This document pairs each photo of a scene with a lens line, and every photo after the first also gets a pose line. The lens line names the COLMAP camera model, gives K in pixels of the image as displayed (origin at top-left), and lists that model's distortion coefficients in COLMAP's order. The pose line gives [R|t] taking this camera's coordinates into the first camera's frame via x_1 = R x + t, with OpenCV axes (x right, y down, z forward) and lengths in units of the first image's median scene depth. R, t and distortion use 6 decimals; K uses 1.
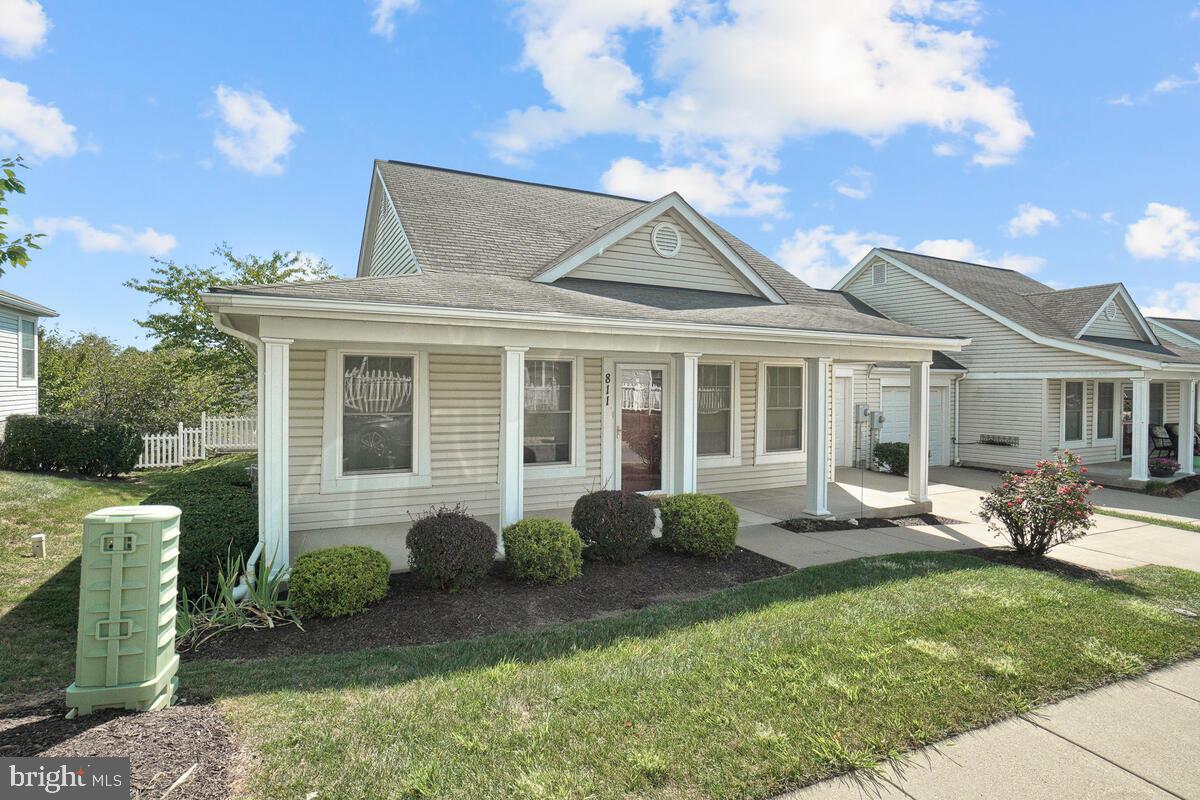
lens RADIAL K [[554.1, 0, 600.5], [0, 554.1, 394.7], [0, 0, 1]] dist [-0.039412, -0.000049]
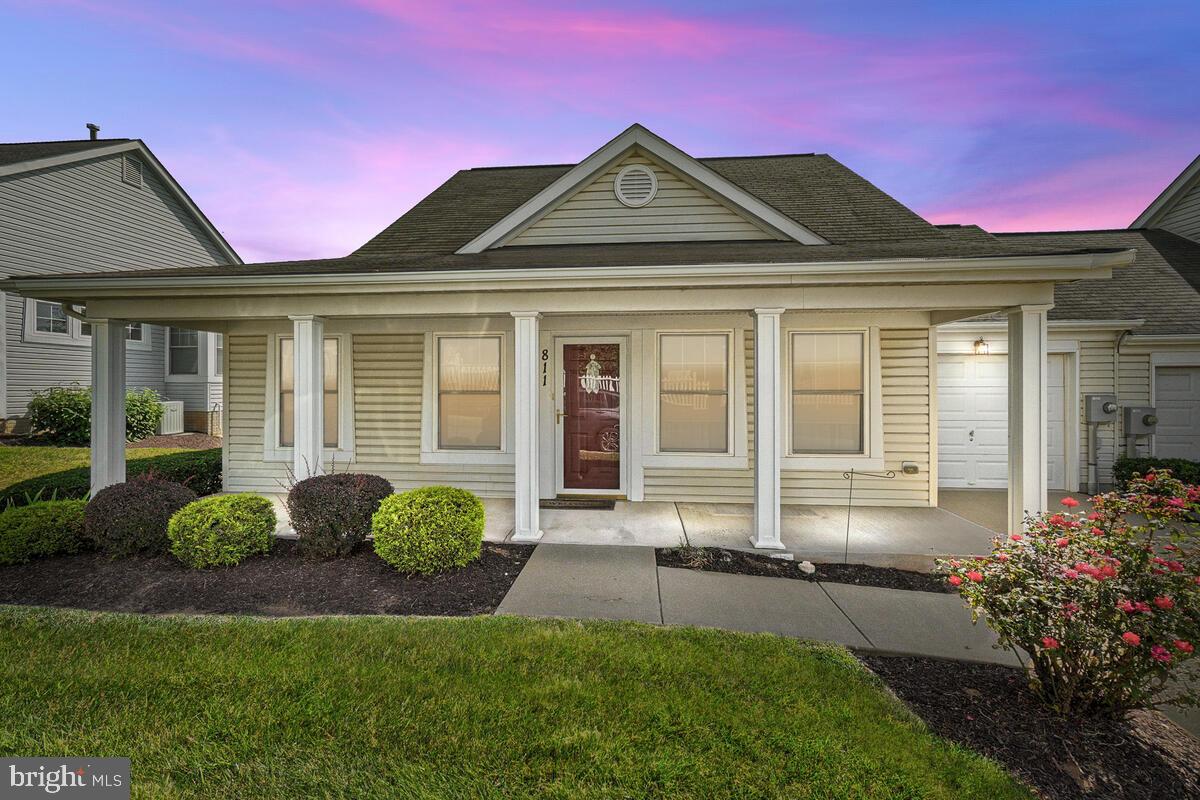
lens RADIAL K [[524.3, 0, 595.4], [0, 524.3, 390.7], [0, 0, 1]] dist [0.000709, 0.000582]
pose [[0.861156, -0.001876, -0.508337, 0.504383], [-0.002318, 0.999968, -0.007617, 0.032633], [0.508335, 0.007738, 0.861125, 0.327310]]
